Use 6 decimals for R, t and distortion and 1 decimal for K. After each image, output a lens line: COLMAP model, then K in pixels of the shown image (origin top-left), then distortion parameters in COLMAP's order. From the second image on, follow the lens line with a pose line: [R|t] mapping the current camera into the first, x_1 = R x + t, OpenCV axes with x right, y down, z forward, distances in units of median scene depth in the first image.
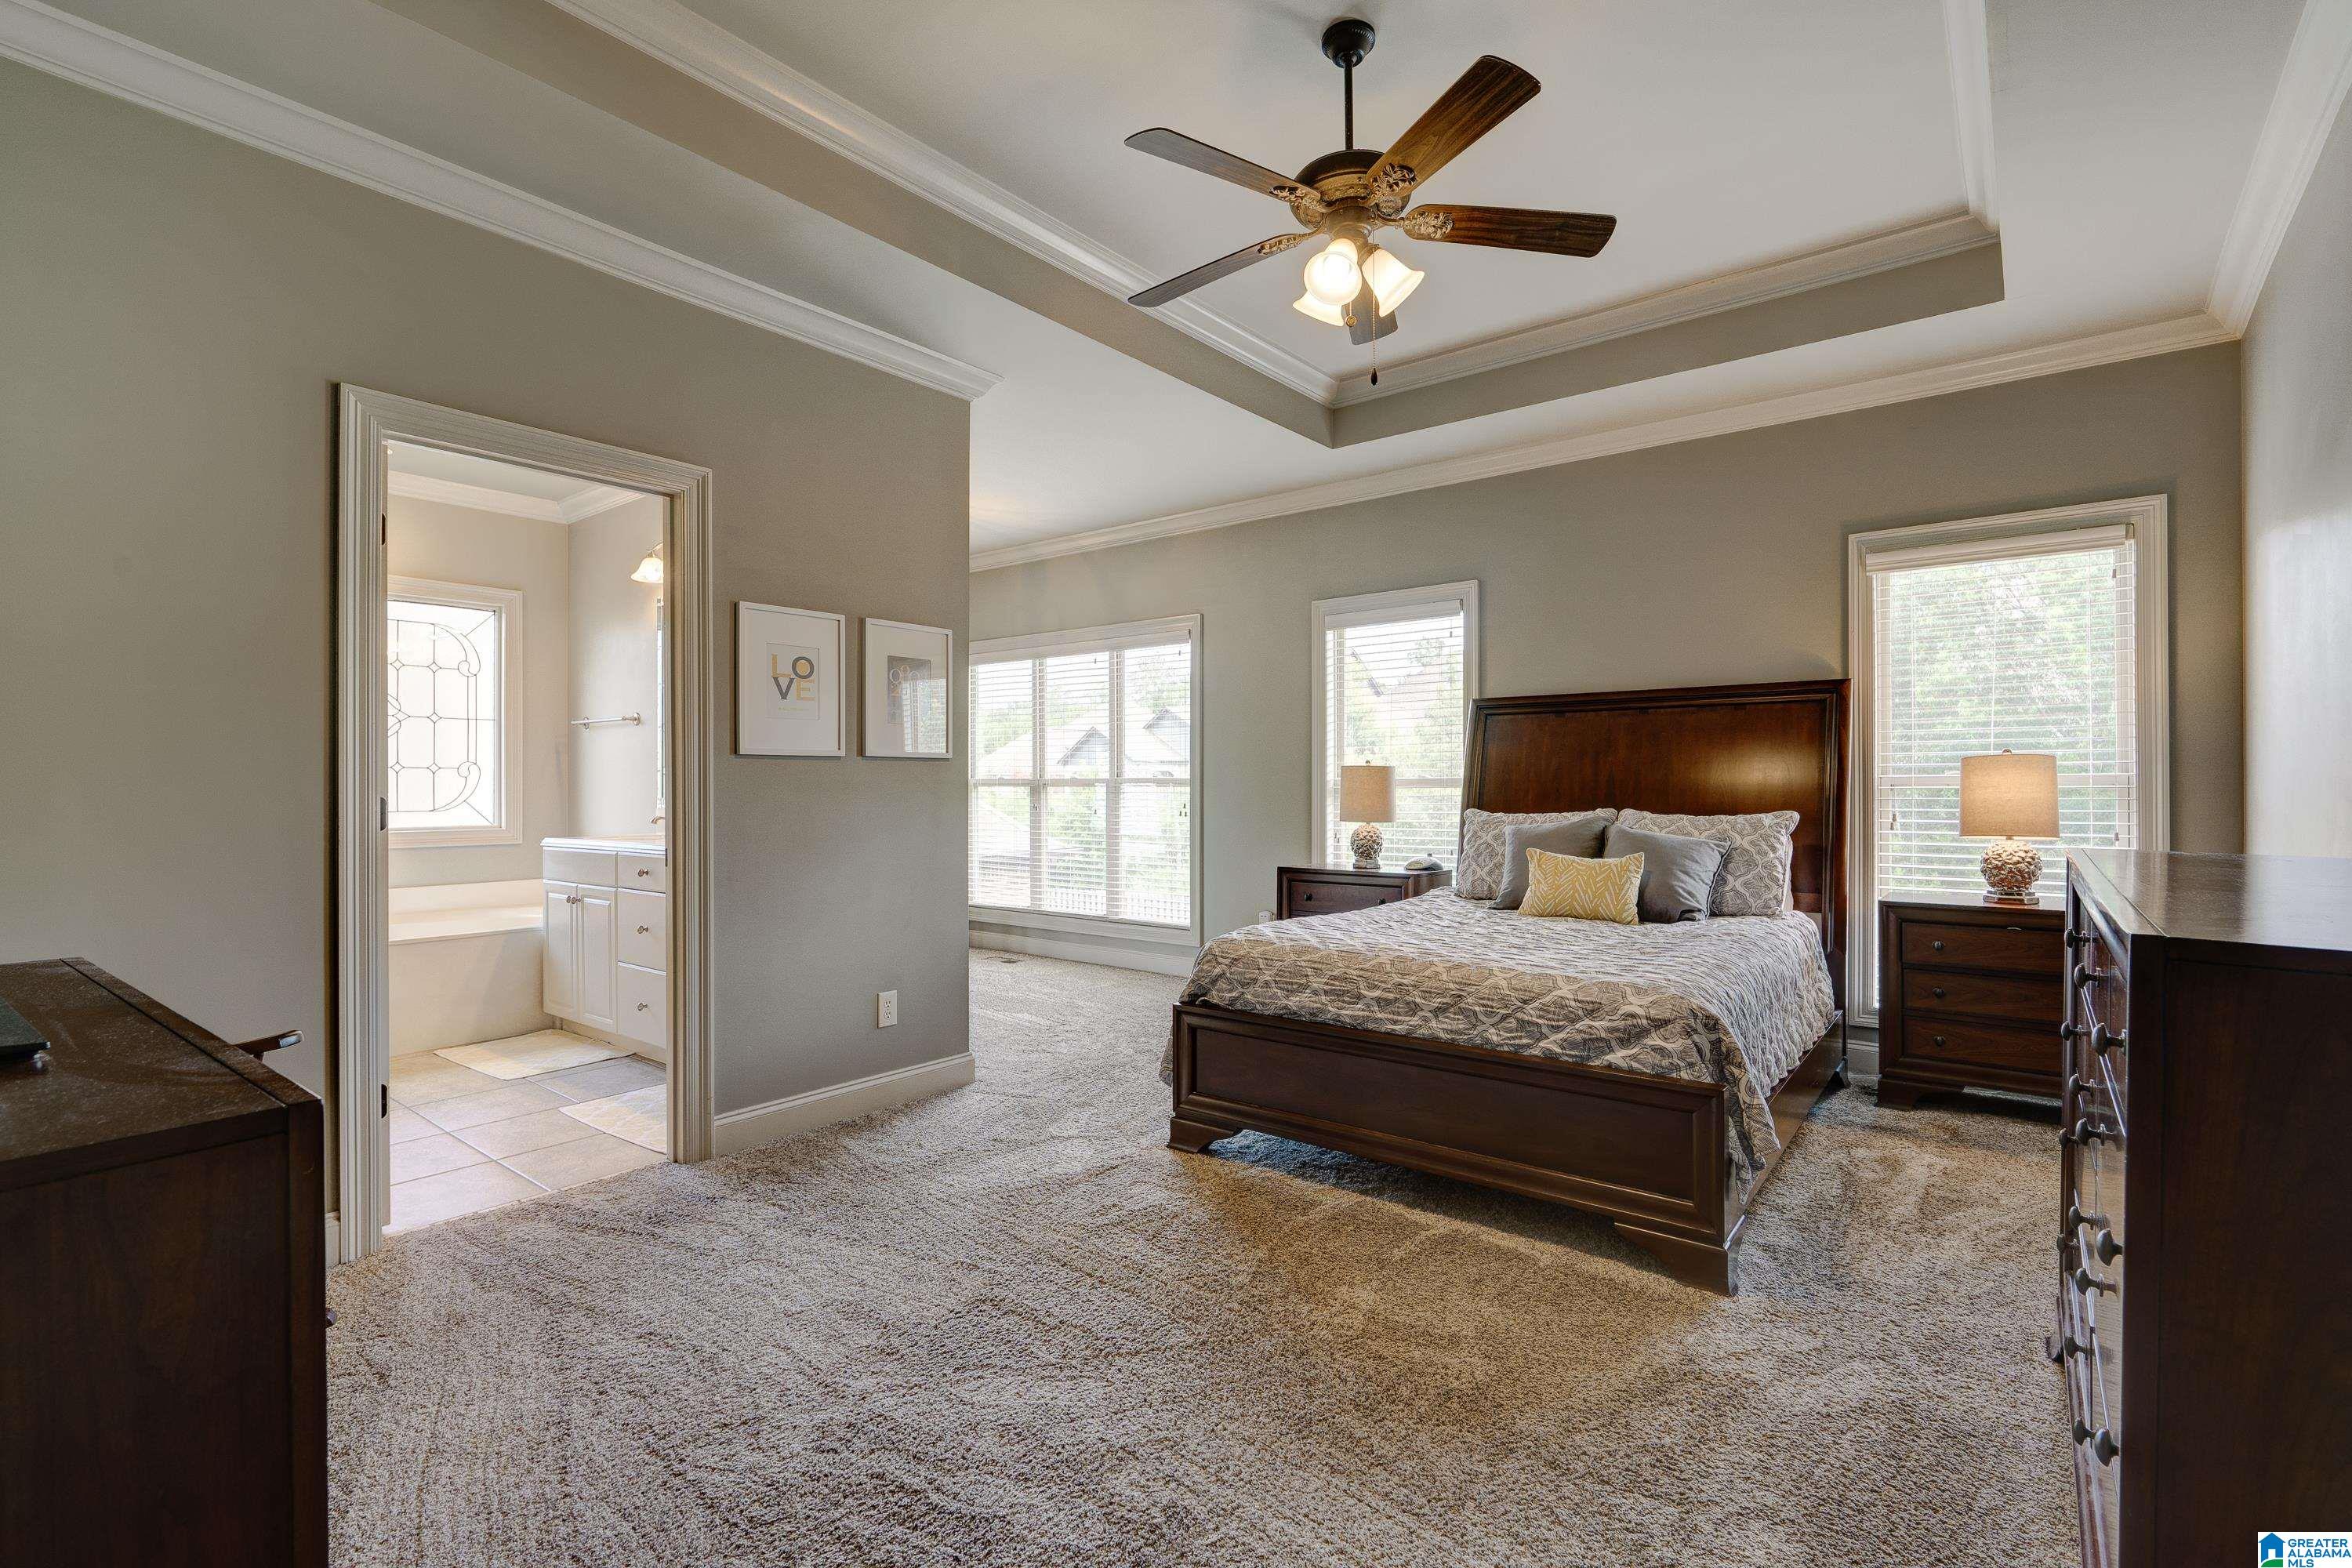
lens RADIAL K [[1066.2, 0, 1189.4], [0, 1066.2, 782.2], [0, 0, 1]] dist [-0.003458, -0.000649]
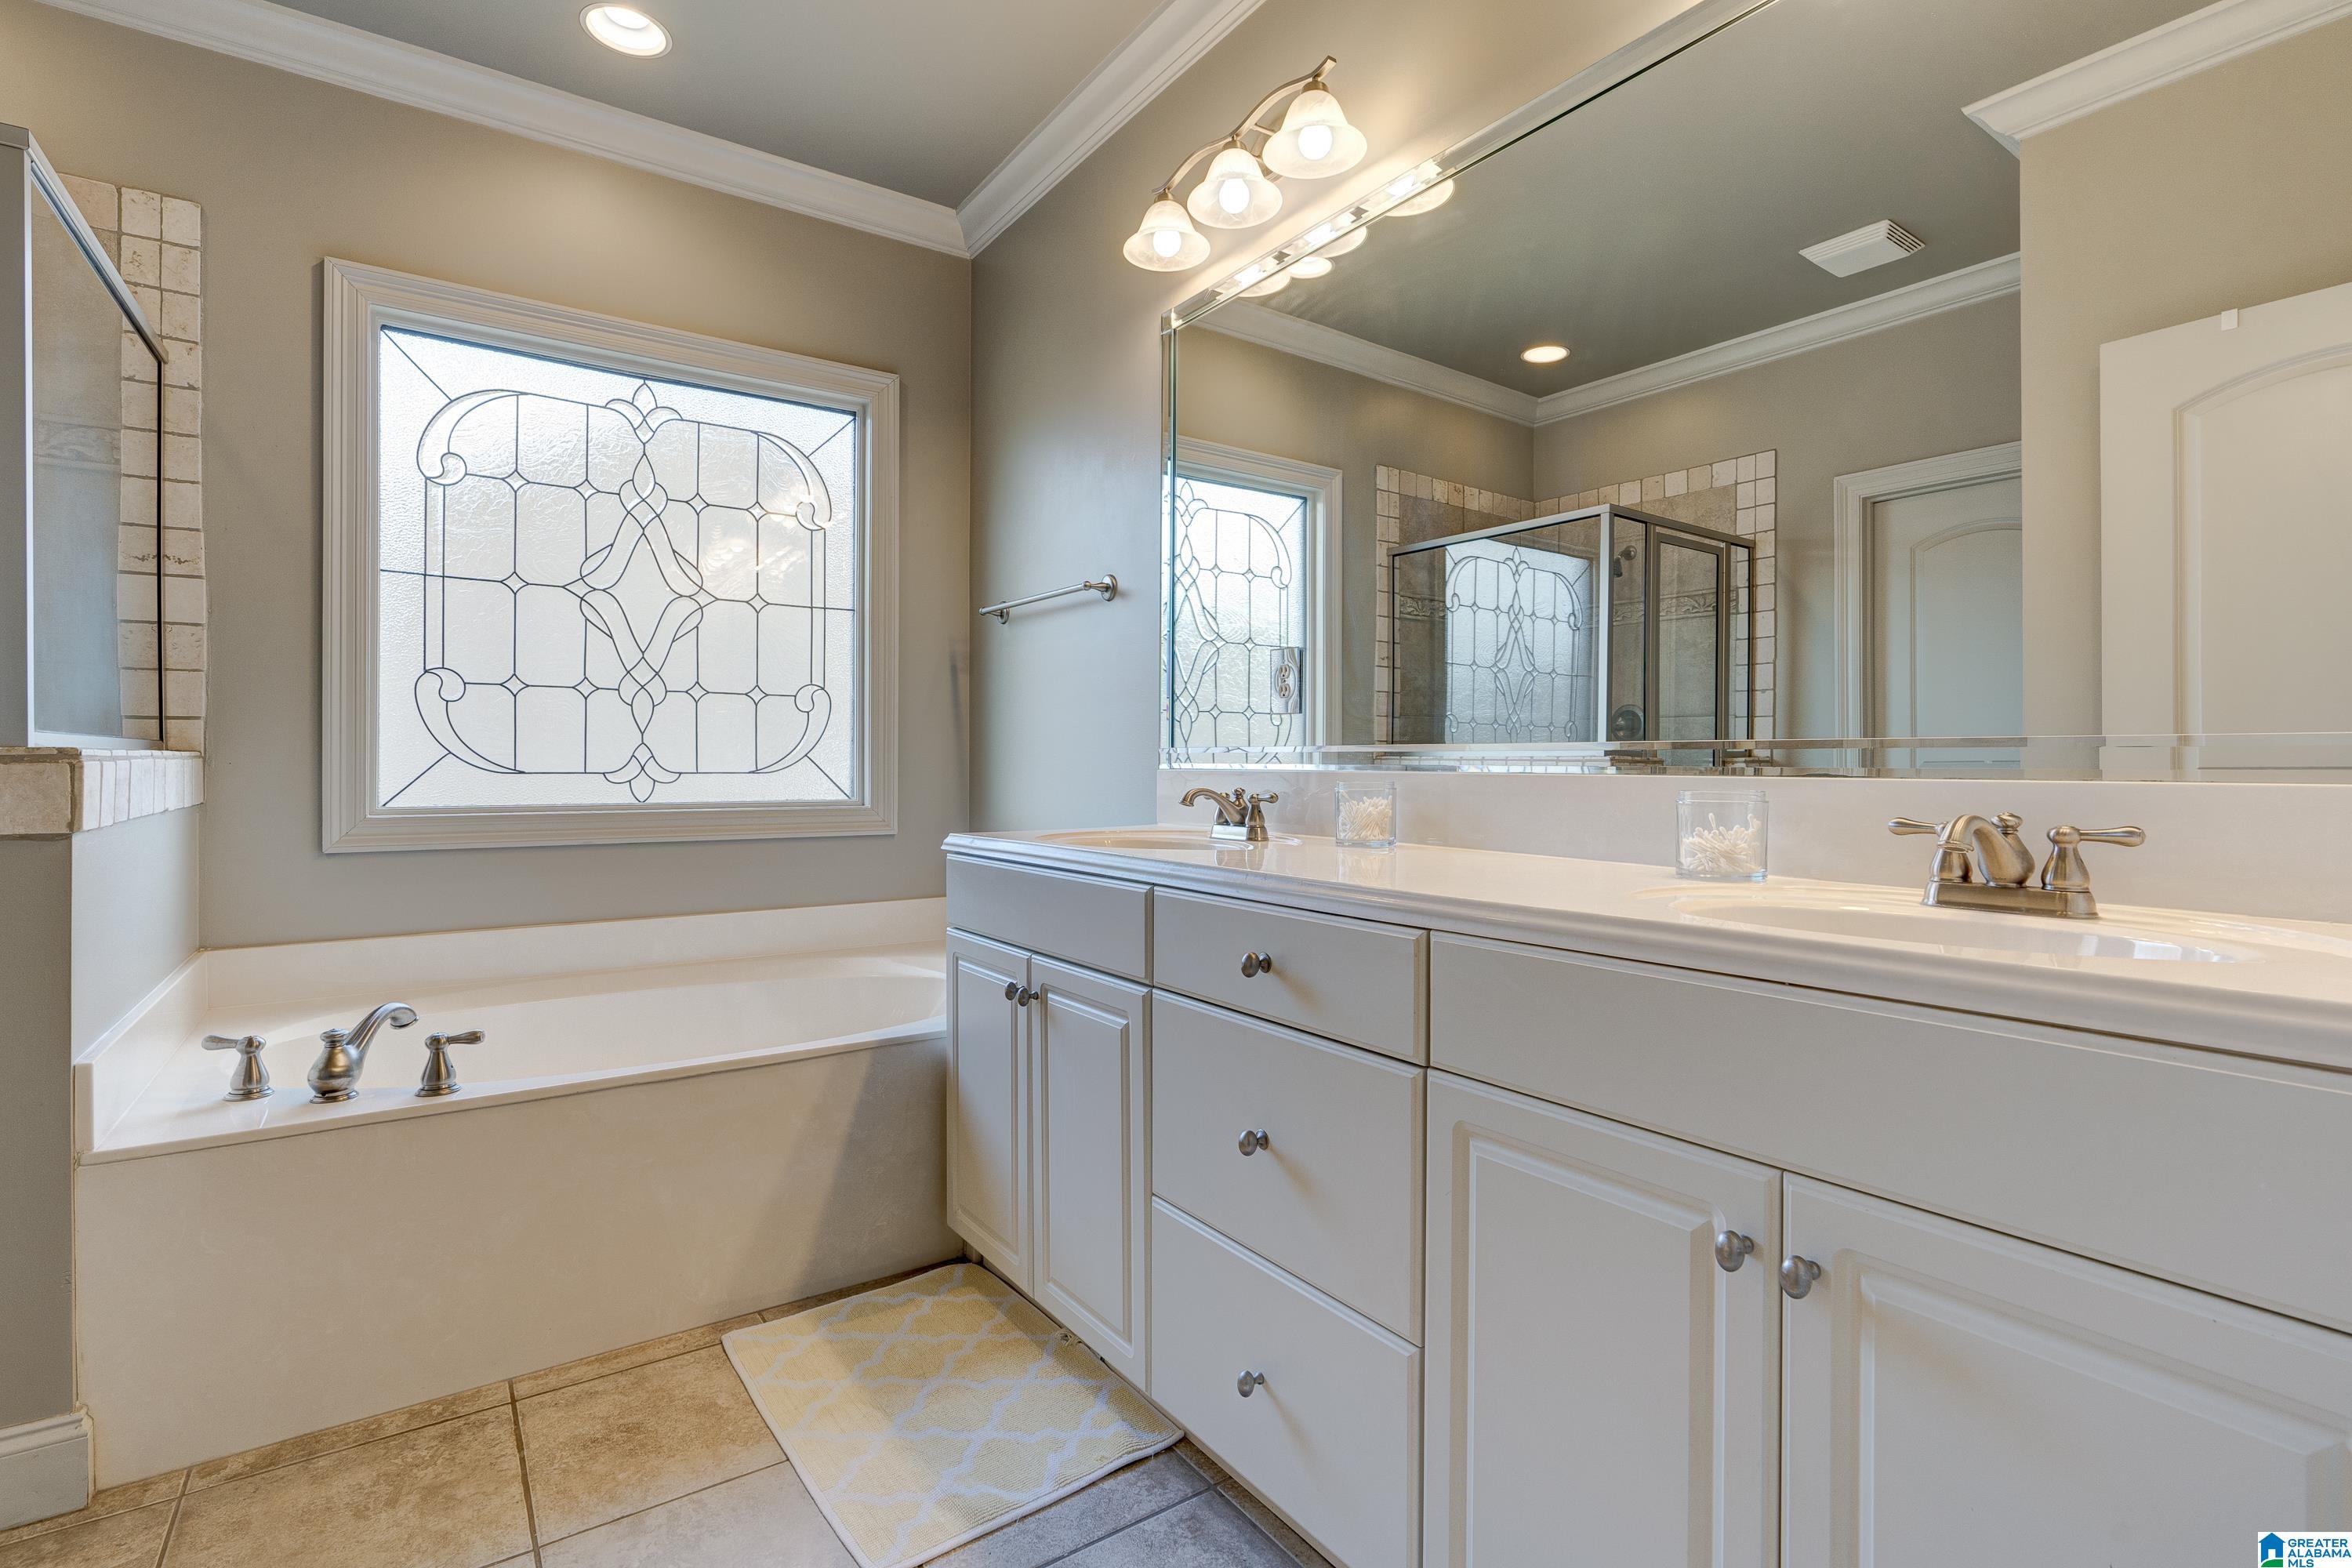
lens RADIAL K [[1066.2, 0, 1167.3], [0, 1066.2, 774.4], [0, 0, 1]] dist [-0.003458, -0.000649]
pose [[0.957245, 0.010359, -0.289094, -0.349096], [-0.007357, 0.999907, 0.011467, 0.019477], [0.289186, -0.008850, 0.957232, 0.537117]]
